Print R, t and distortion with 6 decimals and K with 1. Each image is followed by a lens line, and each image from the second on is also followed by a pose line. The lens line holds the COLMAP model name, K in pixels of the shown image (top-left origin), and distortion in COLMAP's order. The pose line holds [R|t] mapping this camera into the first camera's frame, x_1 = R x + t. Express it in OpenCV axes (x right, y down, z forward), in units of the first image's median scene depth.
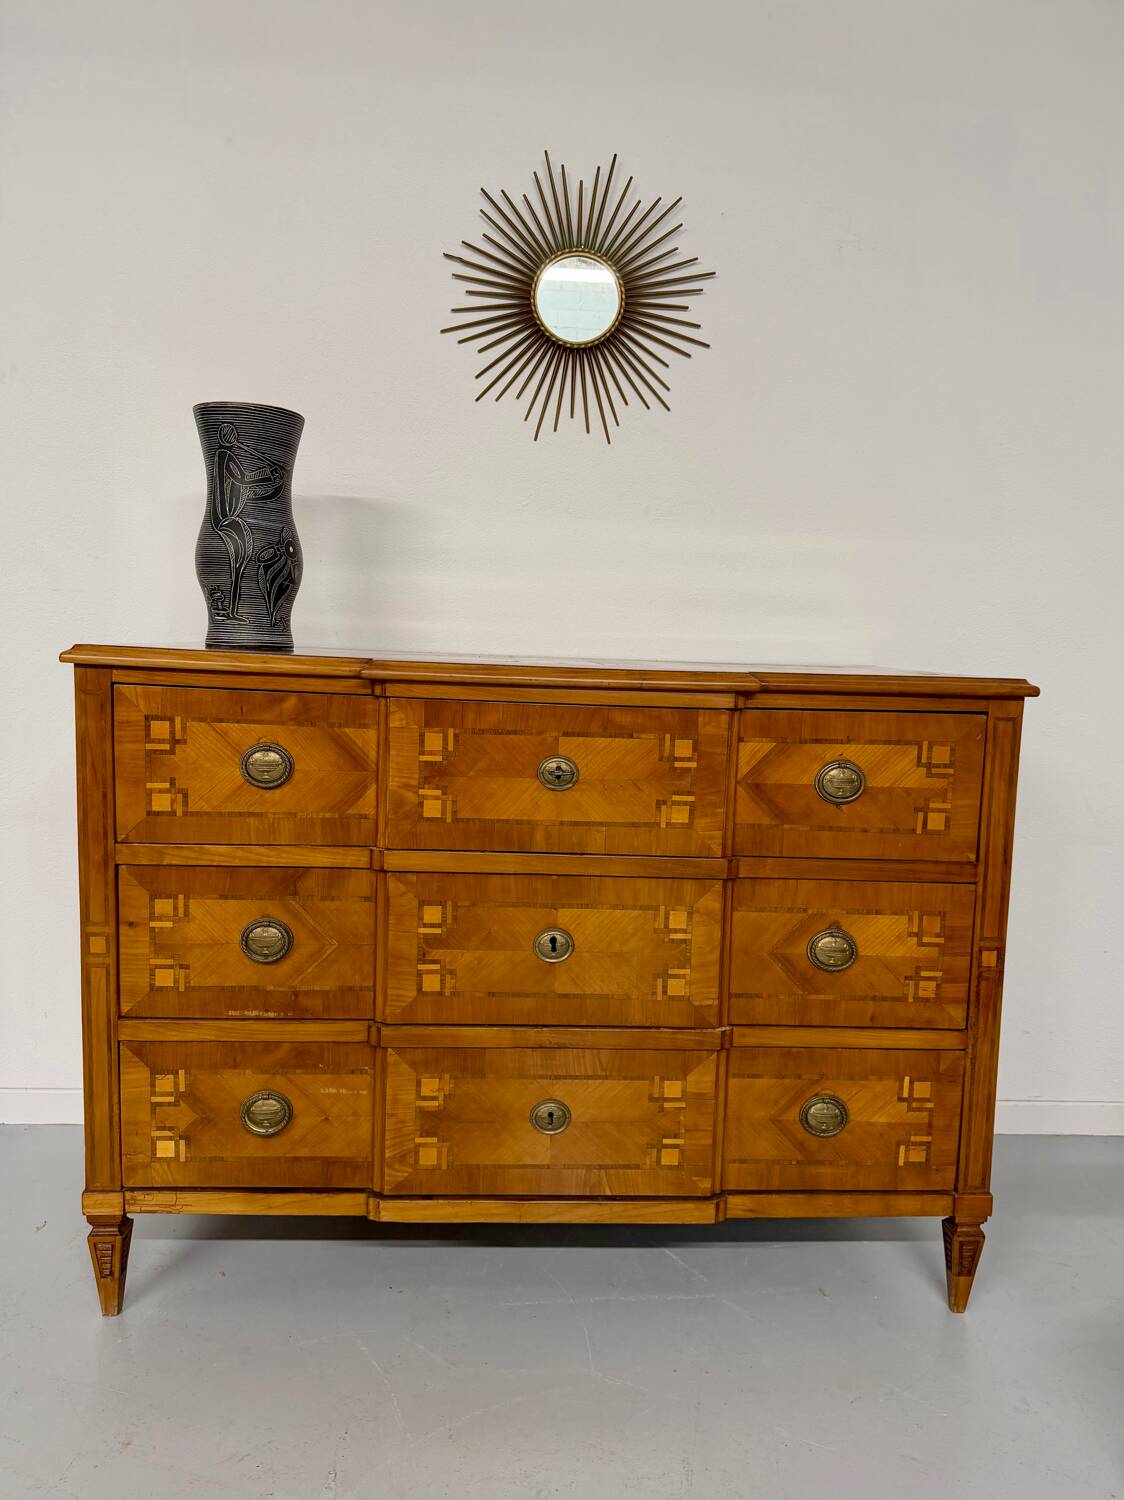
lens RADIAL K [[1054.8, 0, 553.8], [0, 1054.8, 744.1], [0, 0, 1]] dist [0.119169, -0.162861]
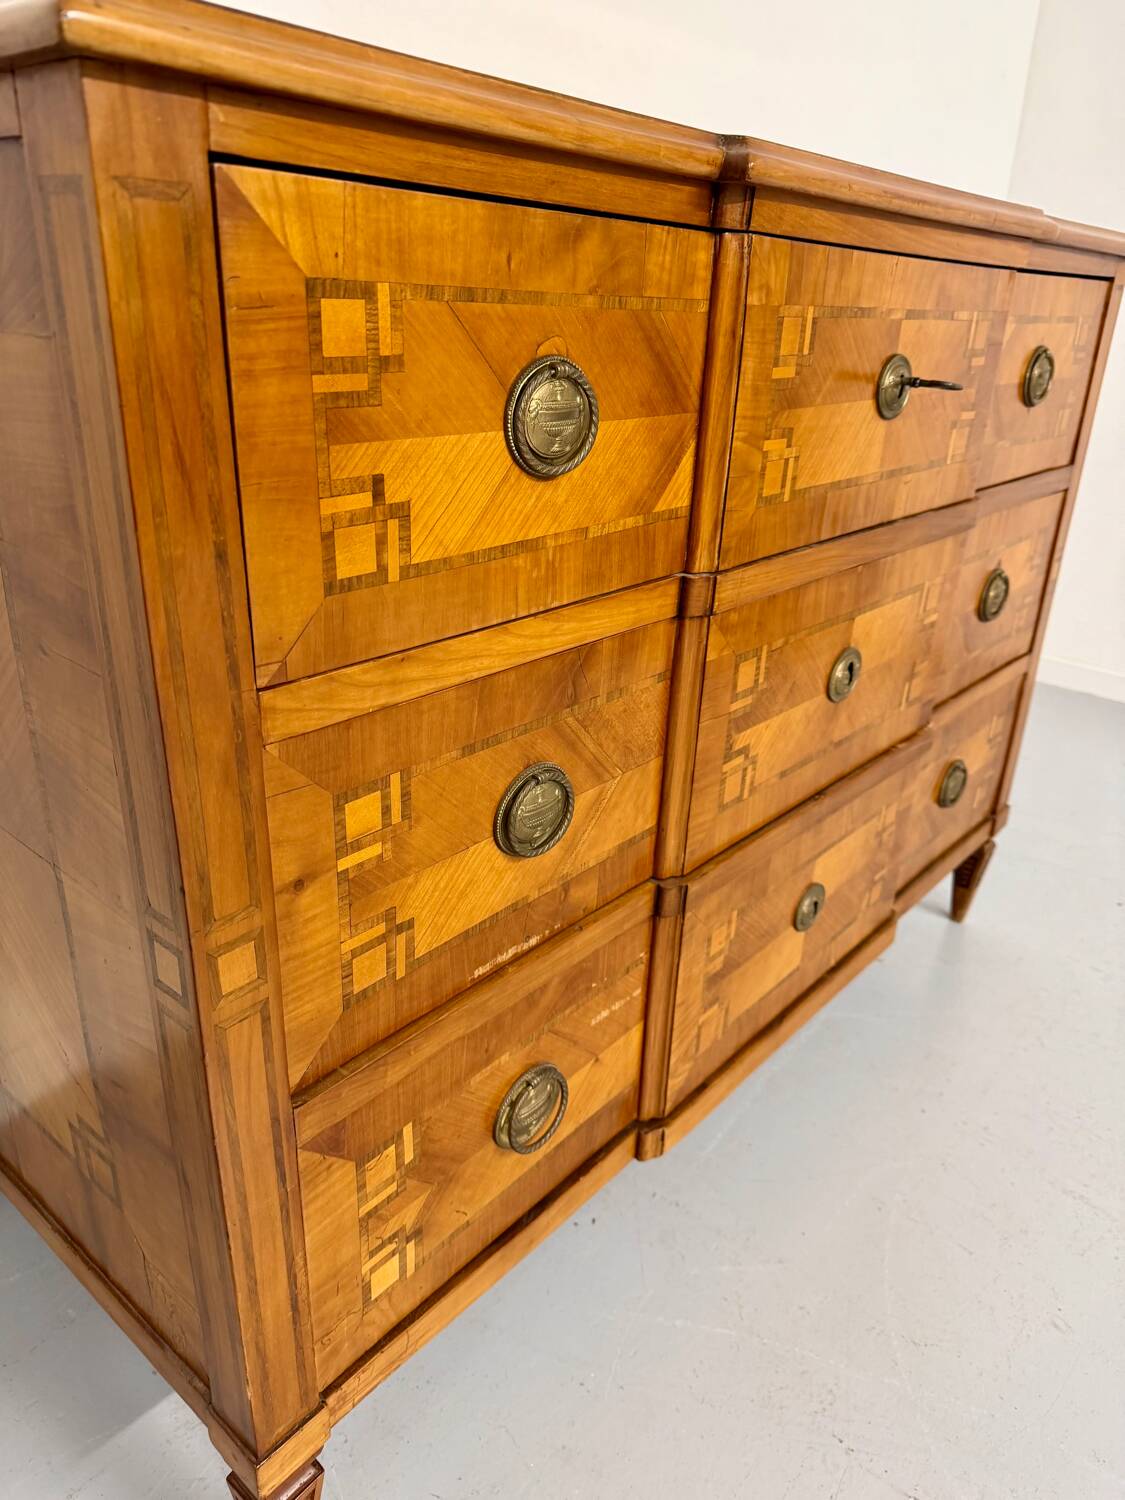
lens RADIAL K [[1054.8, 0, 555.4], [0, 1054.8, 754.5], [0, 0, 1]] dist [0.119169, -0.162861]
pose [[0.693219, -0.292394, 0.658752, -0.559377], [0.059258, 0.934038, 0.352223, -0.002814], [-0.718287, -0.205131, 0.664819, 0.683333]]
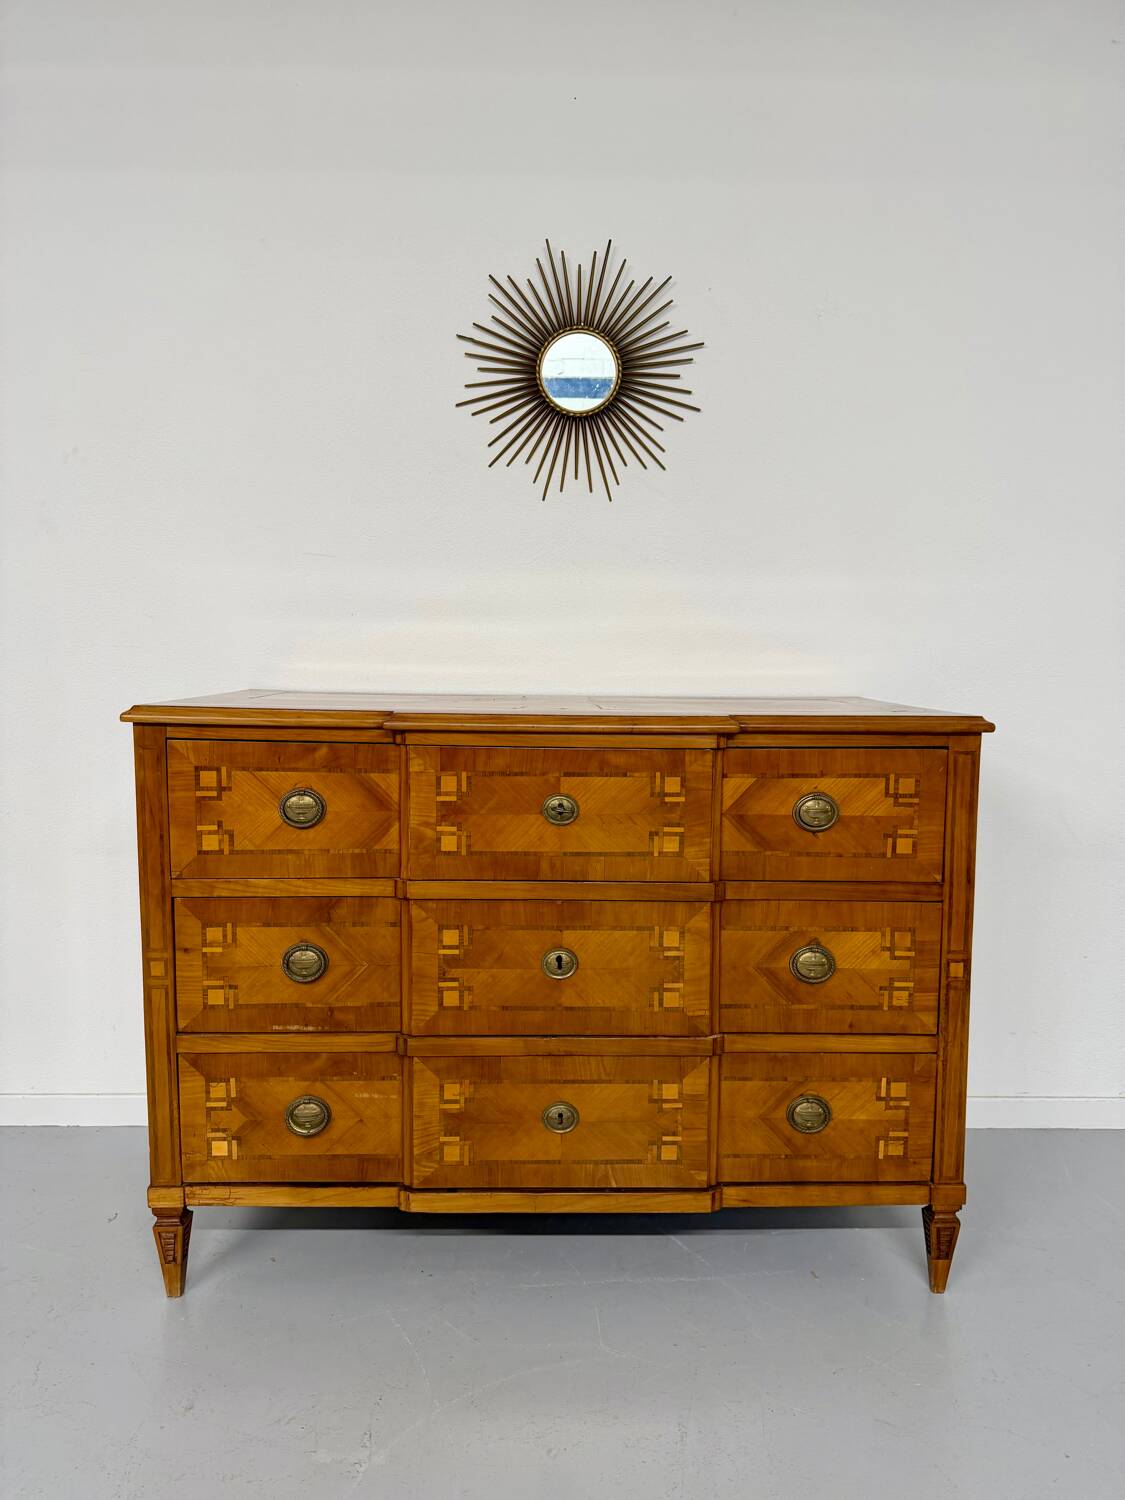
lens RADIAL K [[1054.8, 0, 558.2], [0, 1054.8, 766.1], [0, 0, 1]] dist [0.119169, -0.162861]
pose [[0.999293, -0.020392, -0.031599, 0.037343], [0.020374, 0.999792, -0.000898, -0.016991], [0.031611, 0.000254, 0.999500, -0.115271]]
